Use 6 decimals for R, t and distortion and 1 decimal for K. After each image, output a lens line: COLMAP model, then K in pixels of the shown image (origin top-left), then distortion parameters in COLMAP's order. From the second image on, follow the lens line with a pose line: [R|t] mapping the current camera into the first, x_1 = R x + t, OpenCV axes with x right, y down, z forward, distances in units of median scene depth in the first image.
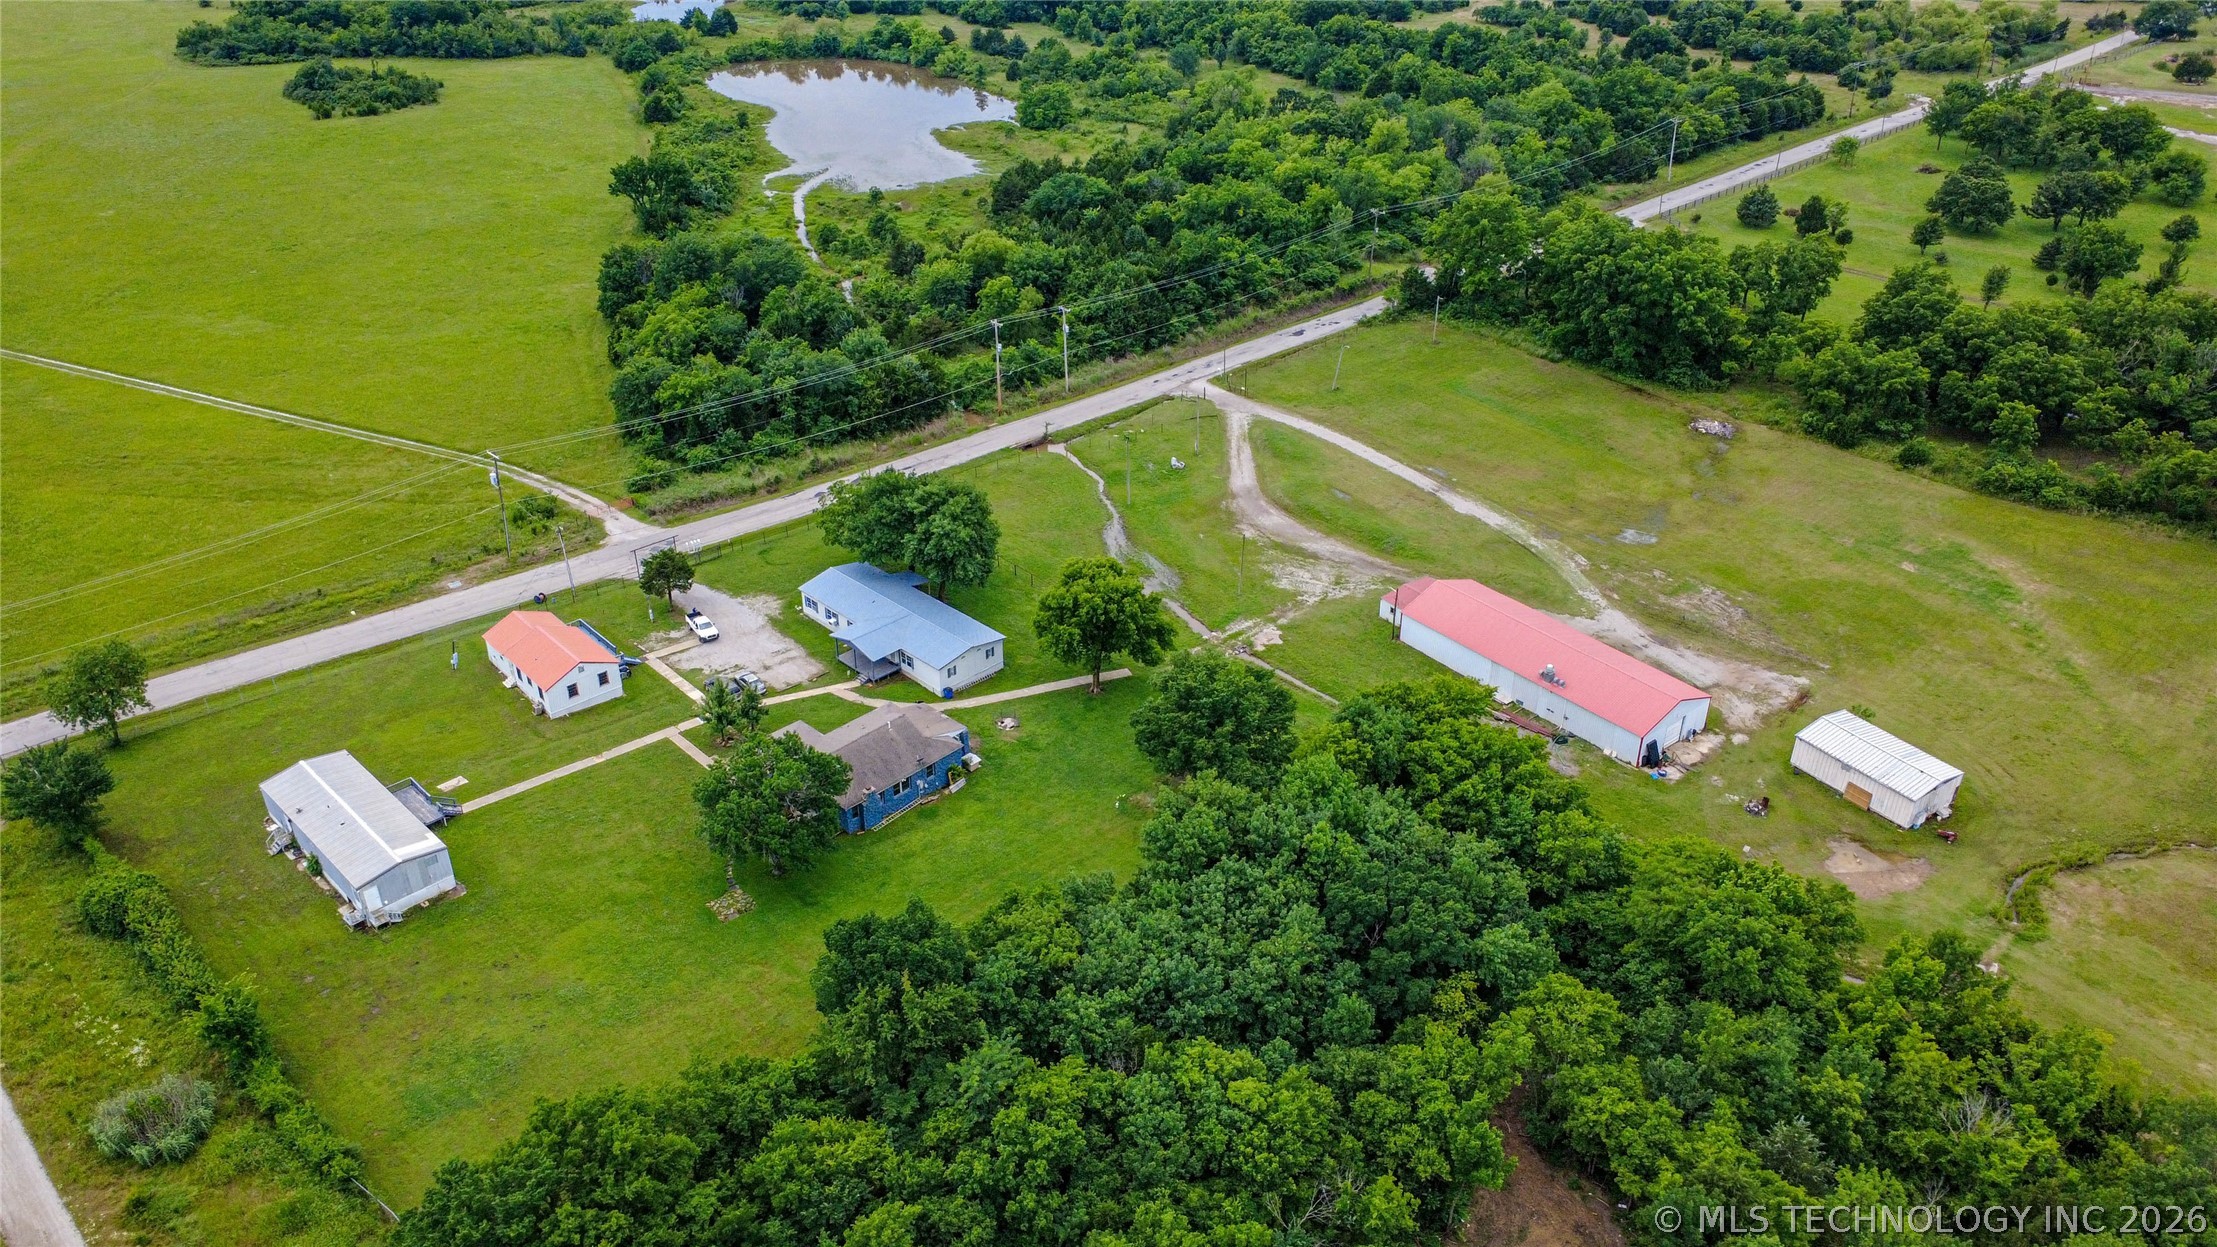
lens RADIAL K [[1606.4, 0, 1110.3], [0, 1606.4, 632.0], [0, 0, 1]] dist [-0.003528, 0.005781]
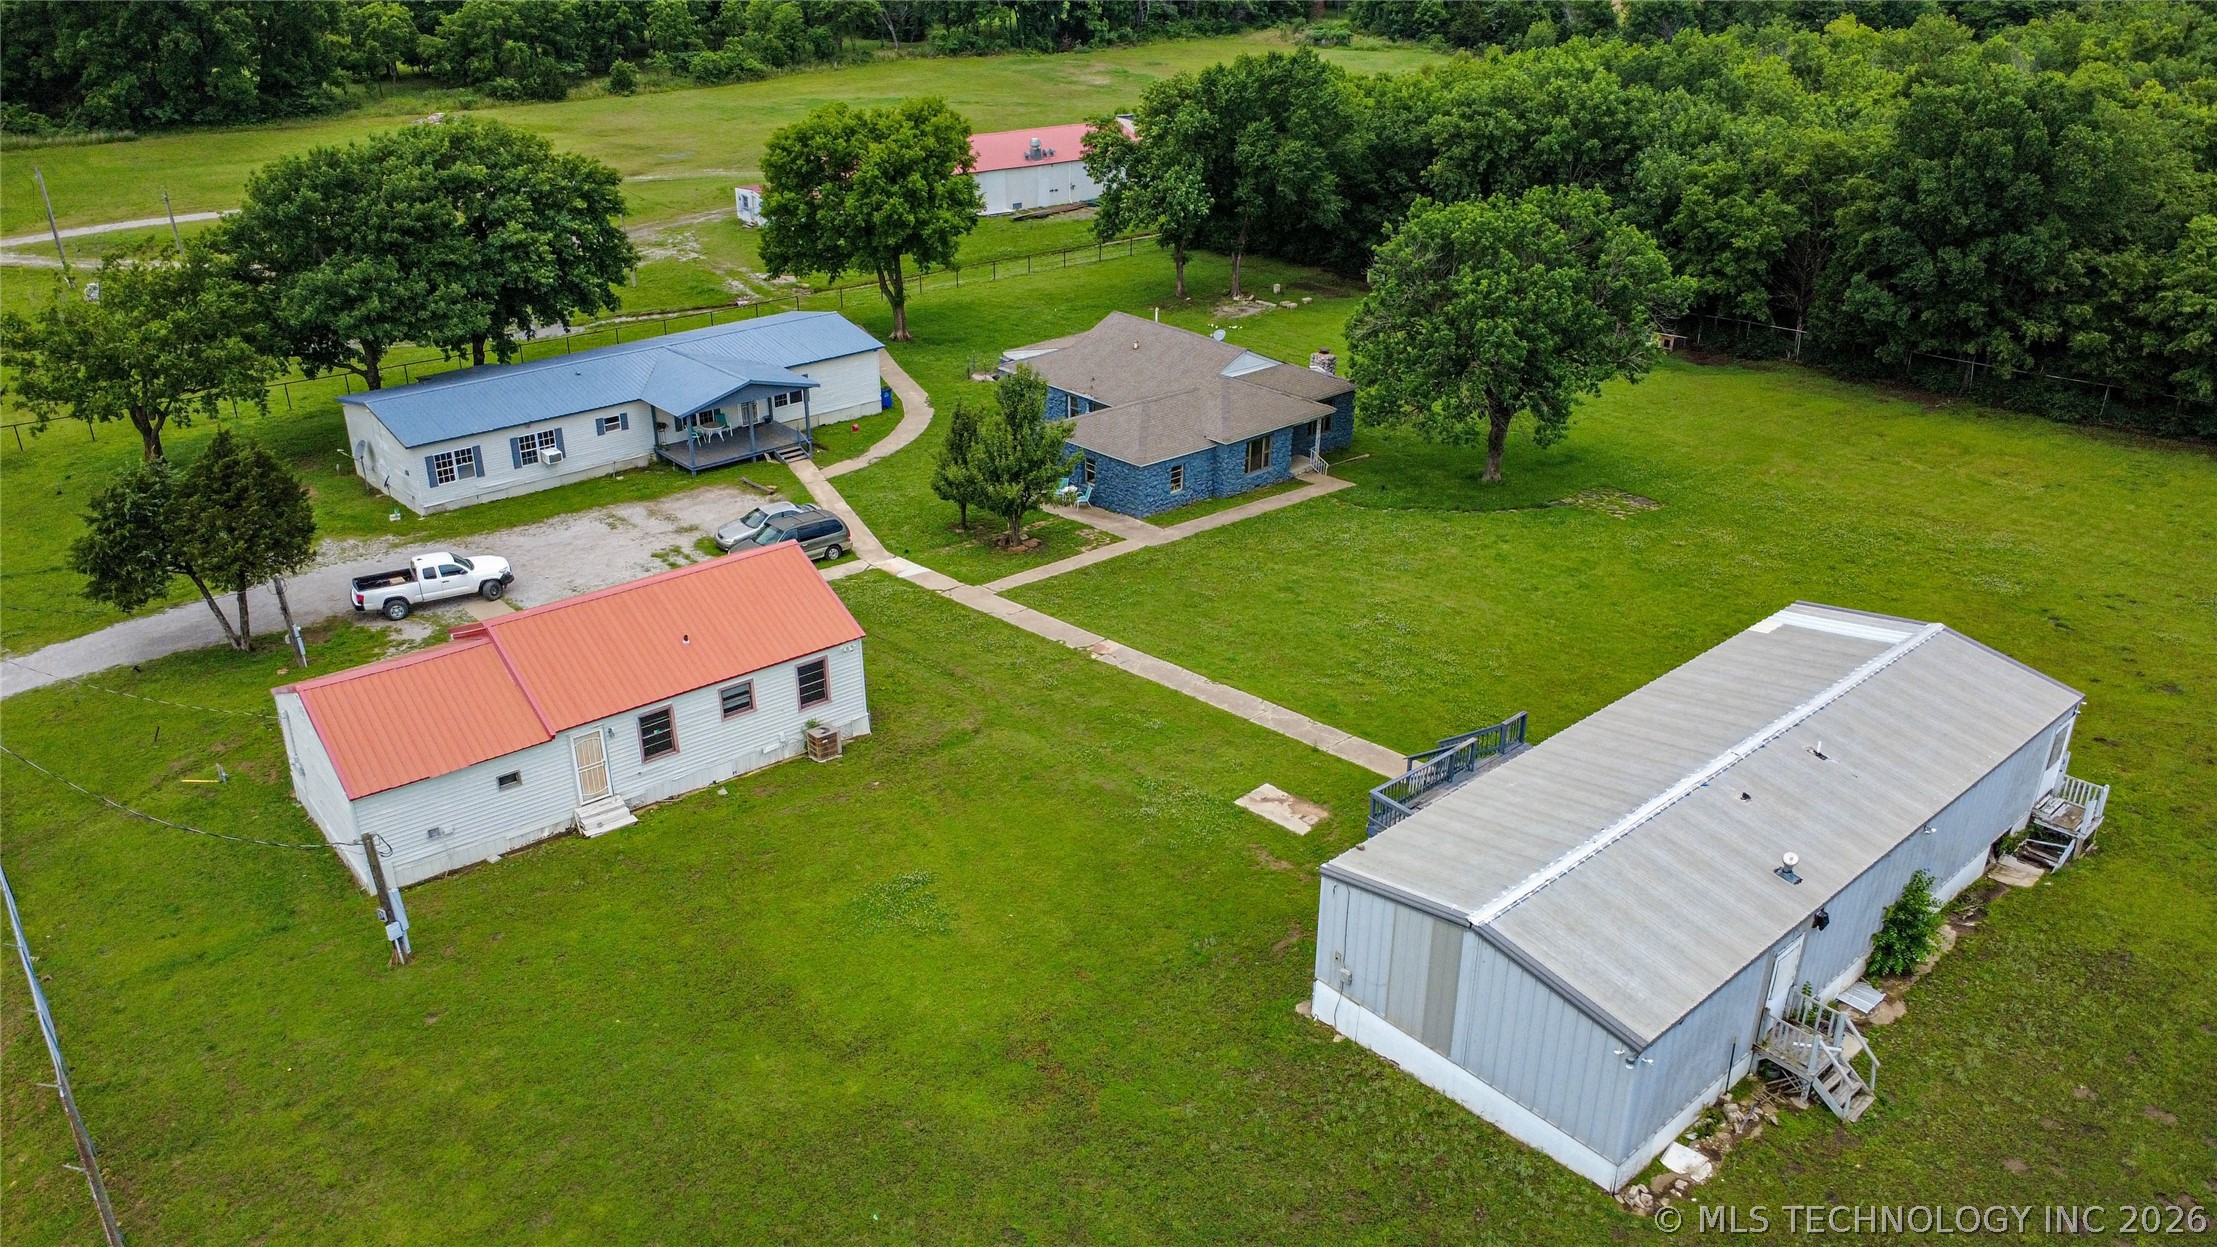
lens RADIAL K [[1606.4, 0, 1110.3], [0, 1606.4, 632.0], [0, 0, 1]] dist [-0.003528, 0.005781]
pose [[0.066104, -0.429751, 0.900525, -0.541933], [0.505596, 0.792488, 0.341079, -0.037629], [-0.860234, 0.432755, 0.269667, 0.766421]]
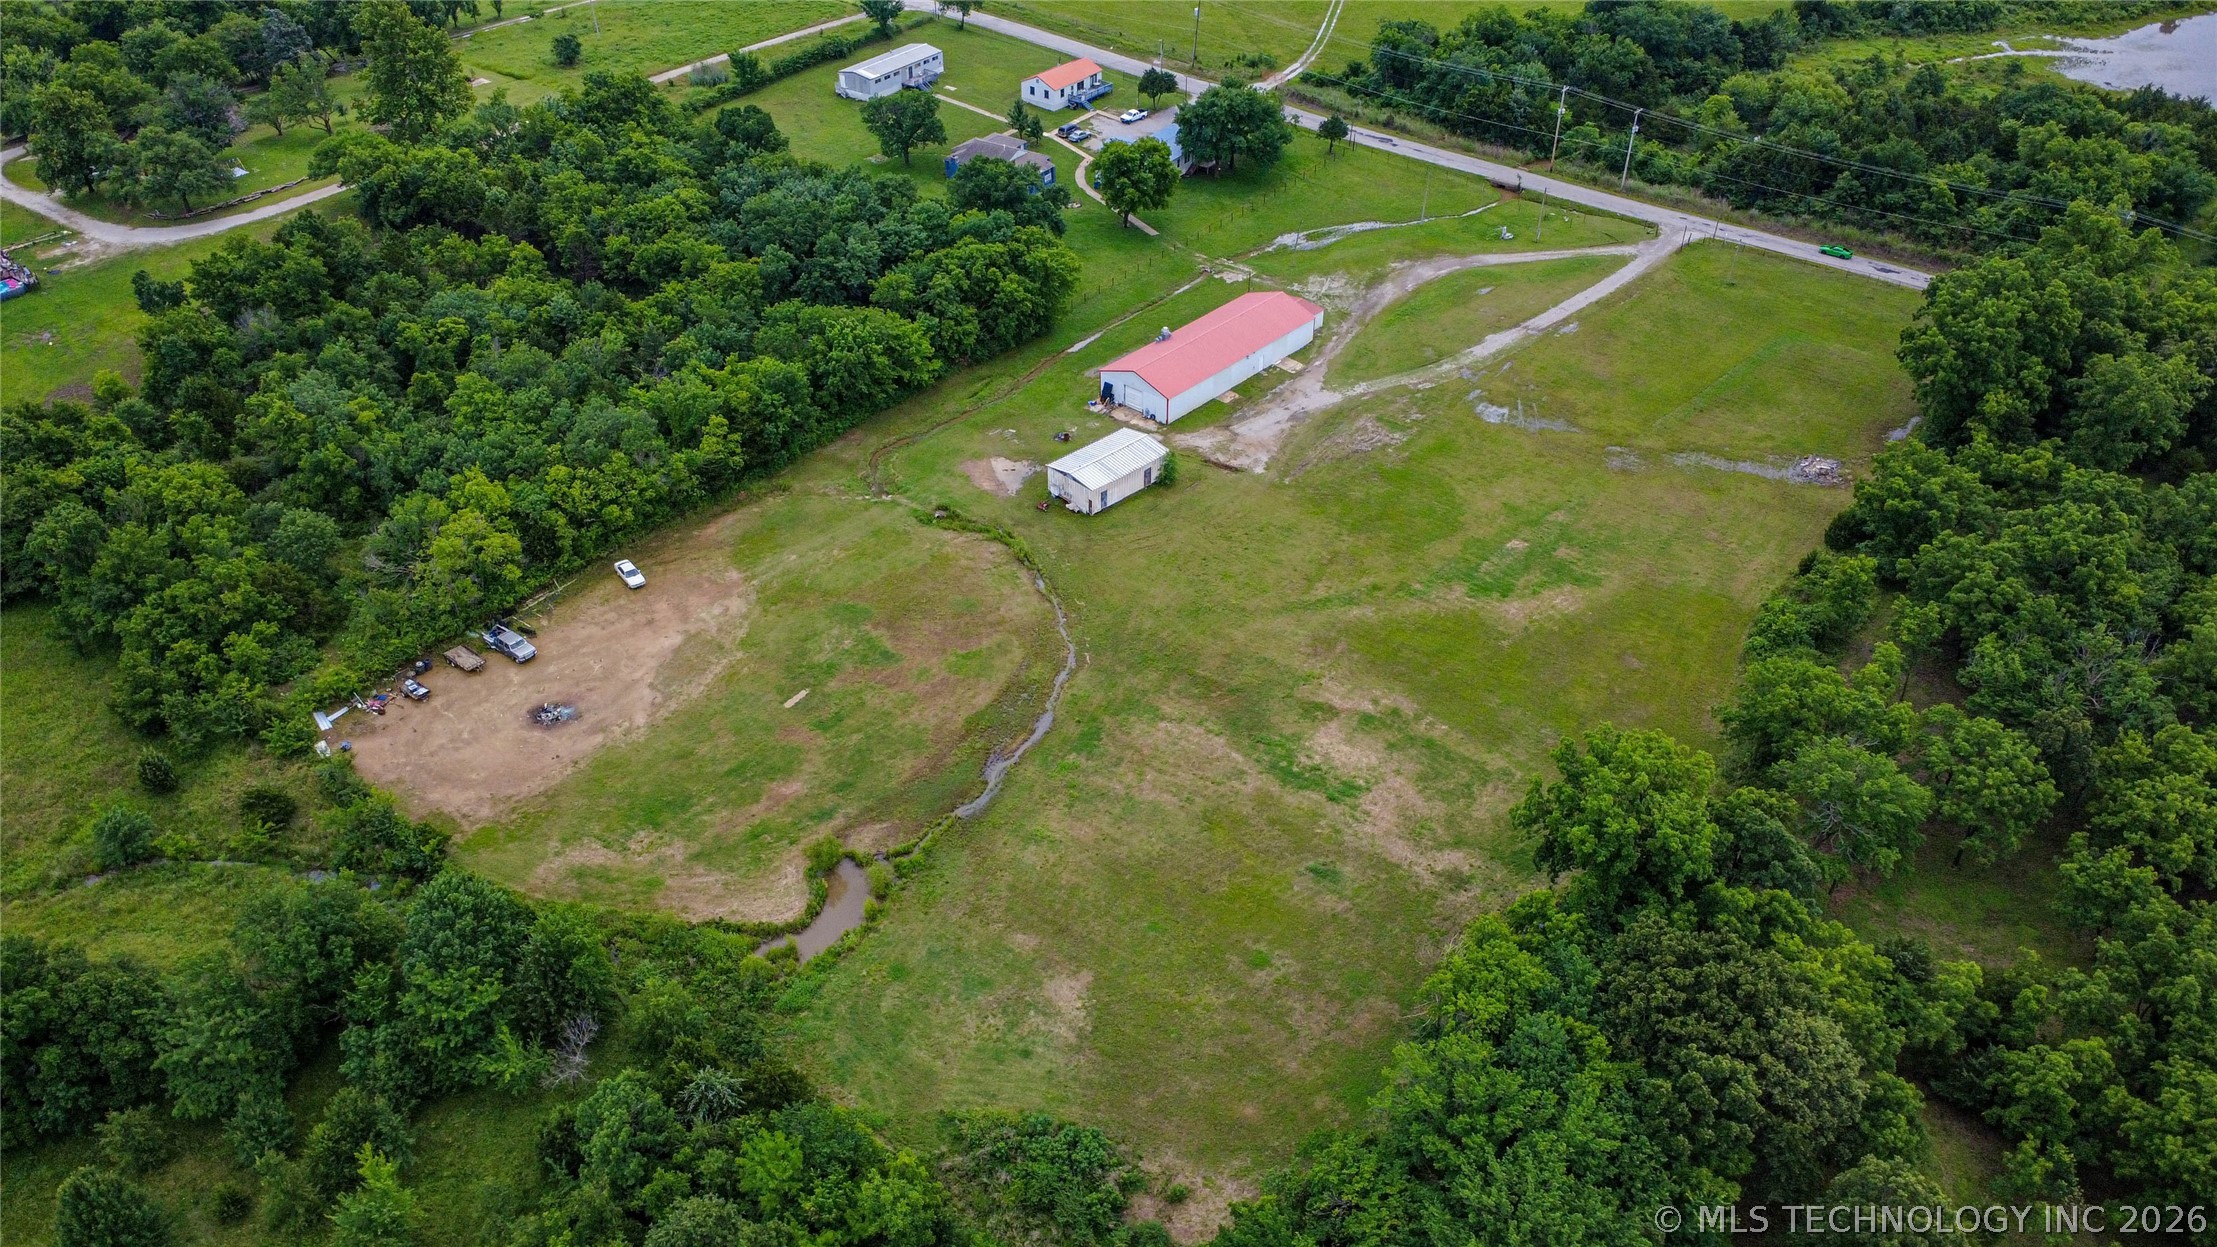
lens RADIAL K [[1614.3, 0, 1109.0], [0, 1614.3, 619.5], [0, 0, 1]] dist [-0.003936, 0.003098]
pose [[0.177309, 0.585626, -0.790951, 1.299063], [-0.505252, 0.743855, 0.437493, -0.318013], [0.844560, 0.322059, 0.427781, 0.430969]]
